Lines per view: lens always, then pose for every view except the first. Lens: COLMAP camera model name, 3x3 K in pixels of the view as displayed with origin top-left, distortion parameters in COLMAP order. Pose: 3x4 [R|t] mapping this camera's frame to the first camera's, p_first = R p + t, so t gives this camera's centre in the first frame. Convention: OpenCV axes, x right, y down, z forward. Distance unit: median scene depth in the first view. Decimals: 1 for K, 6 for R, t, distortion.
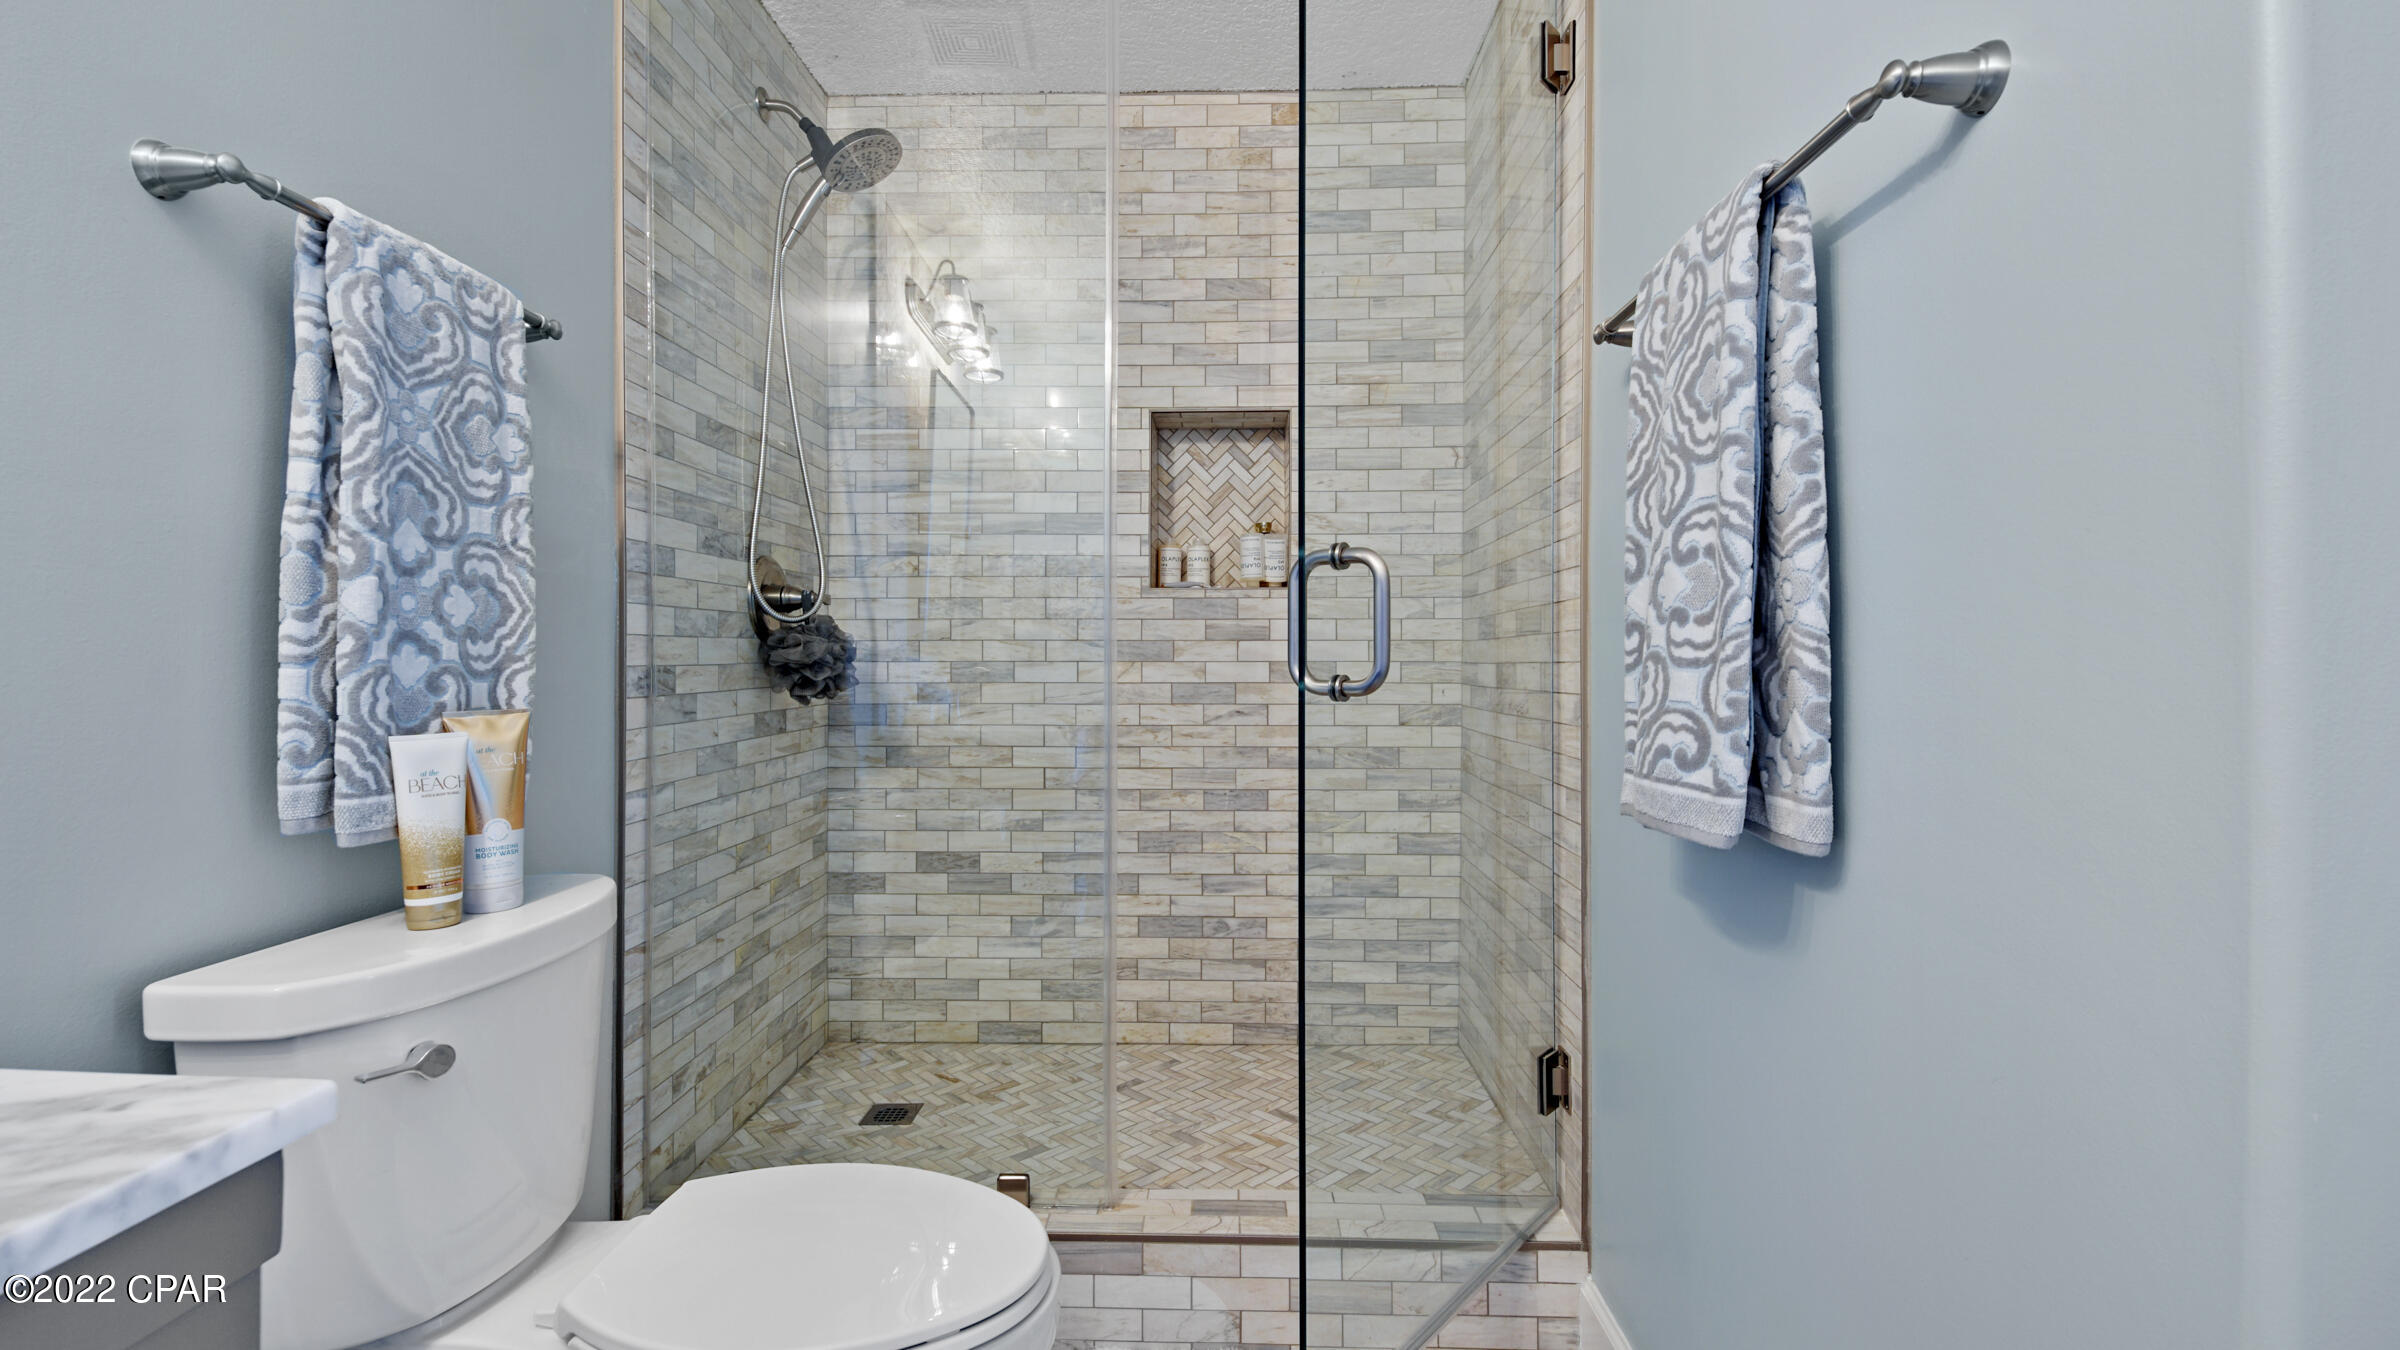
lens RADIAL K [[1055.7, 0, 1123.1], [0, 1055.7, 659.7], [0, 0, 1]] dist [0.022632, -0.013890]
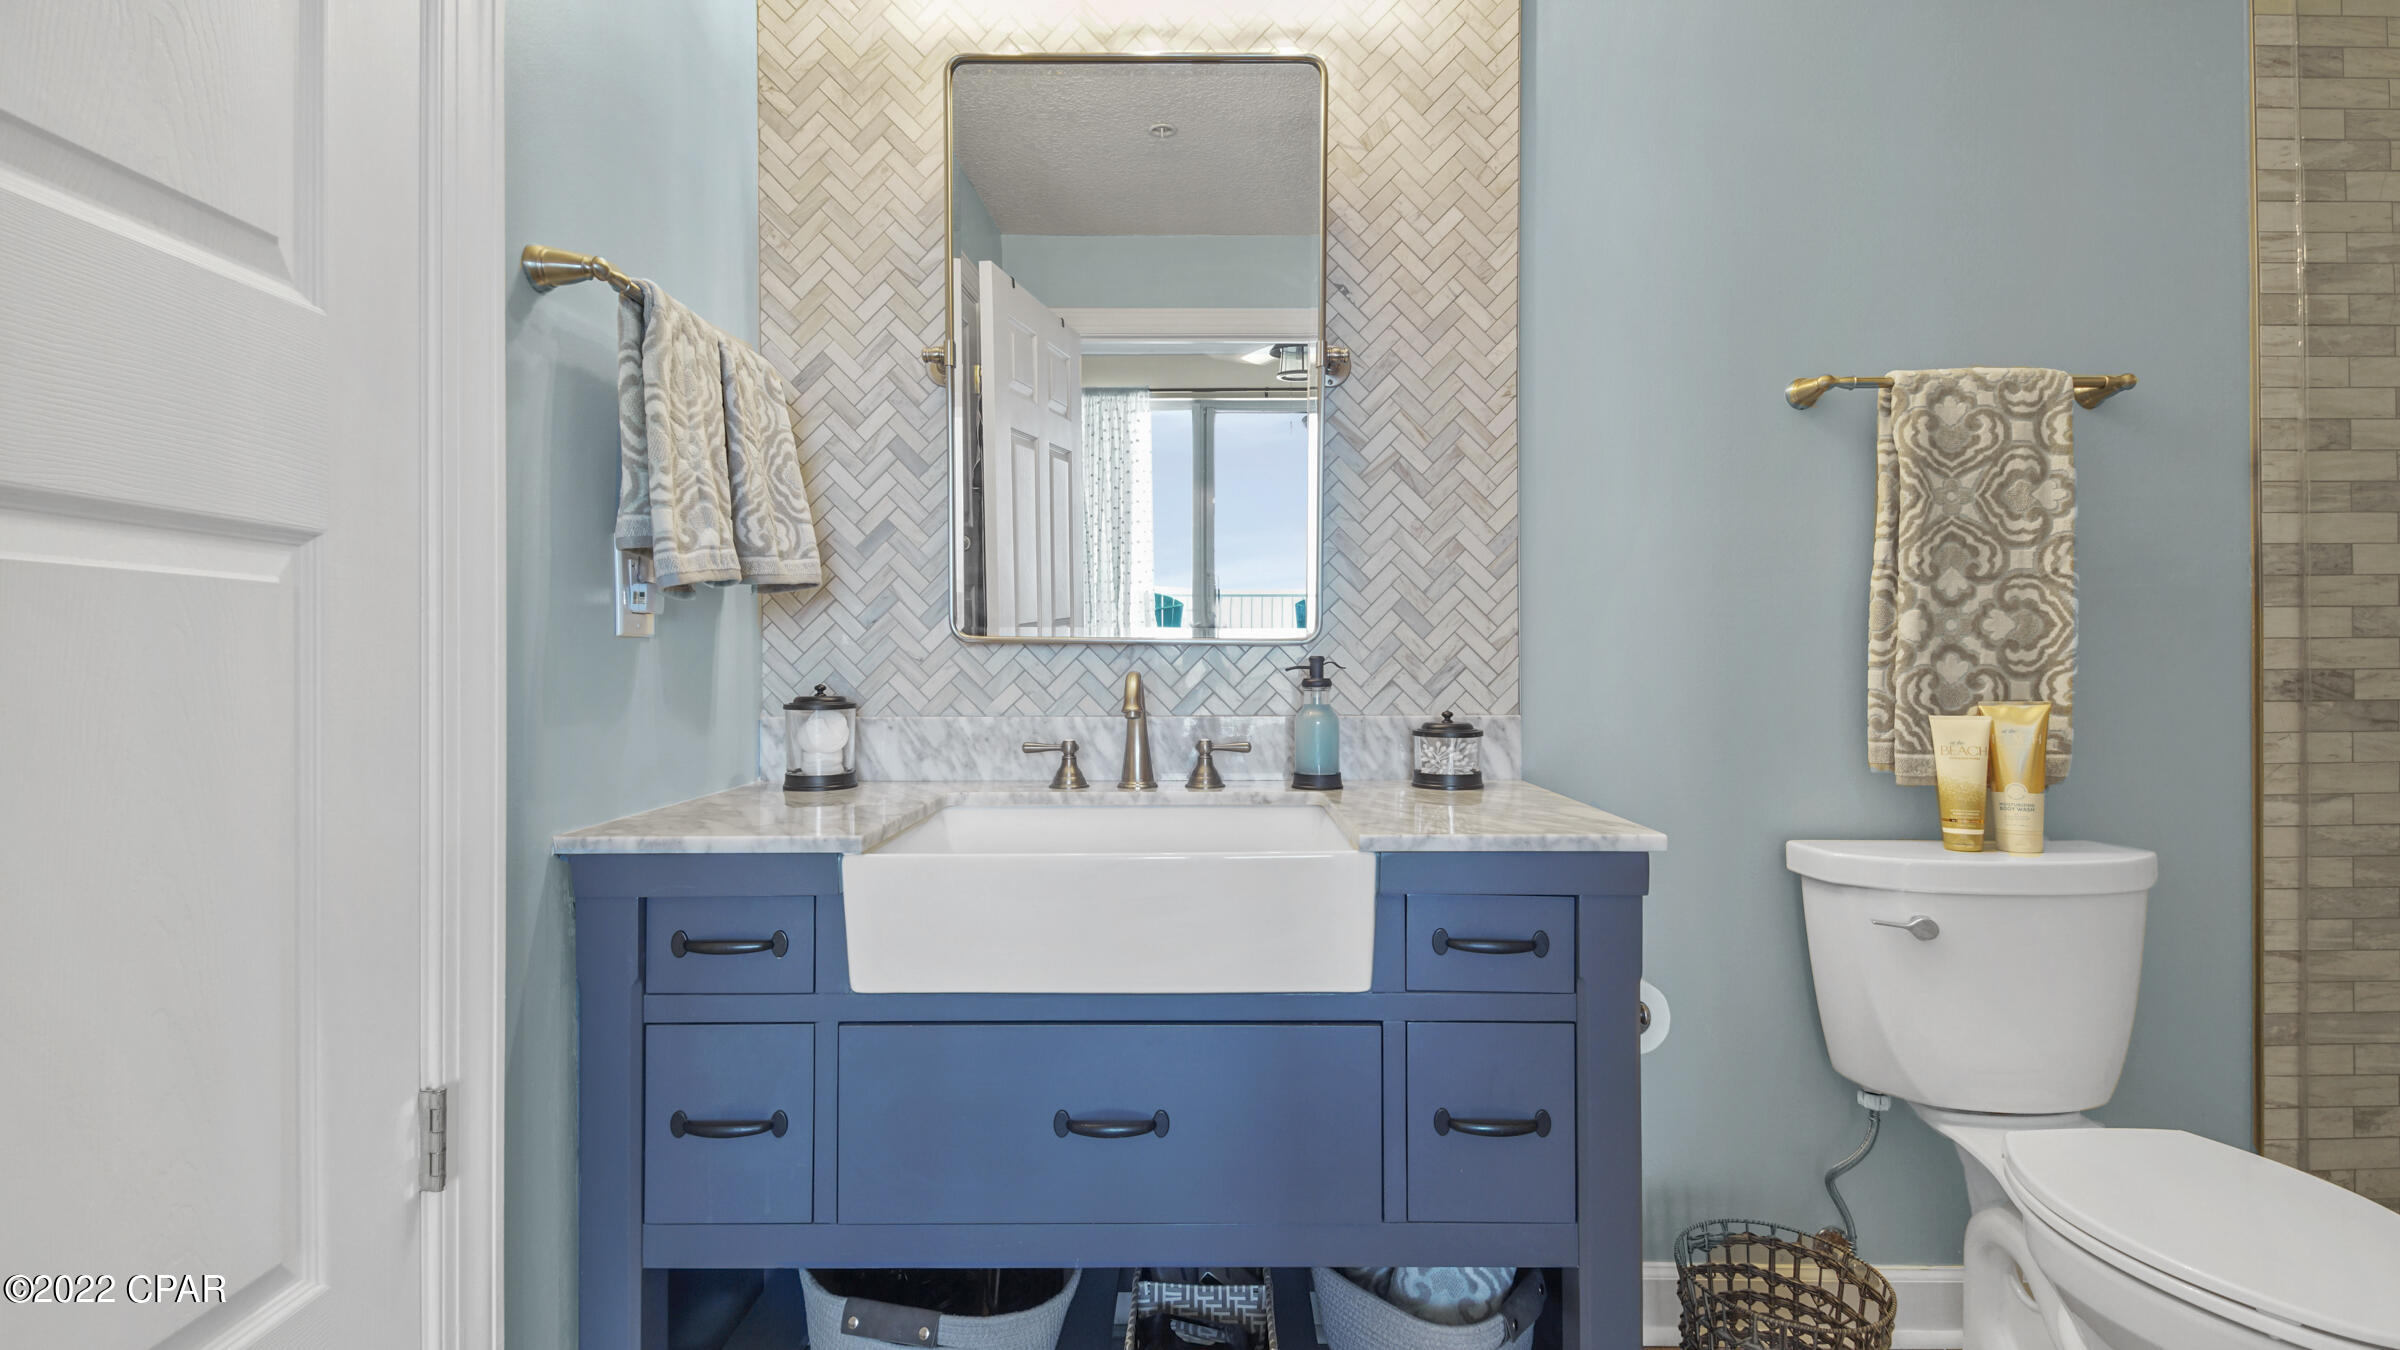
lens RADIAL K [[1055.7, 0, 1267.5], [0, 1055.7, 671.9], [0, 0, 1]] dist [0.022632, -0.013890]
pose [[0.111335, 0.010022, -0.993732, 0.647192], [0.002550, 0.999943, 0.010370, -0.006671], [0.993780, -0.003688, 0.111303, -0.086115]]
